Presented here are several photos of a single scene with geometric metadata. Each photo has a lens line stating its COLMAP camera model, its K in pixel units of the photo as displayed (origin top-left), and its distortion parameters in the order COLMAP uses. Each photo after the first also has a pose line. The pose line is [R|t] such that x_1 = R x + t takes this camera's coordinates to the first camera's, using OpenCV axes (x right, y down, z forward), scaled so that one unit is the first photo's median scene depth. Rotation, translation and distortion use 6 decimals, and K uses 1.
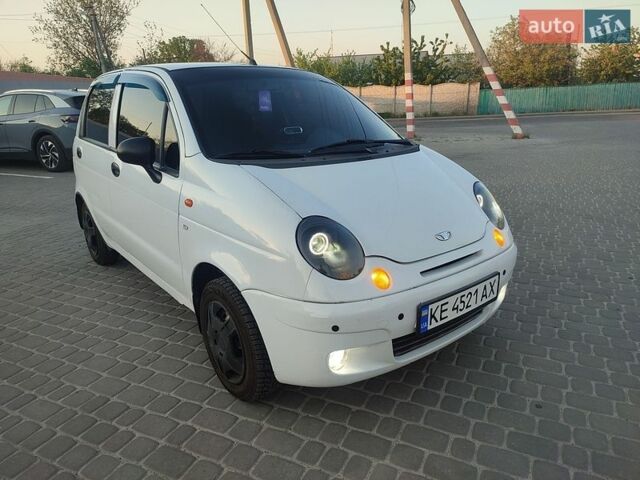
lens RADIAL K [[460.3, 0, 319.7], [0, 460.3, 239.7], [0, 0, 1]] dist [0.009890, -0.000848]
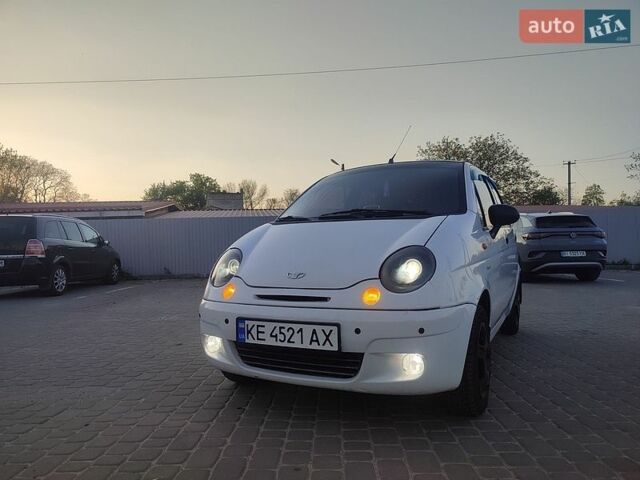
lens RADIAL K [[460.3, 0, 320.0], [0, 460.3, 240.7], [0, 0, 1]] dist [0.009890, -0.000848]
pose [[0.418829, 0.002770, -0.908061, 1.410286], [-0.253511, 0.960592, -0.113997, 0.024769], [0.871960, 0.277949, 0.403026, 0.593406]]
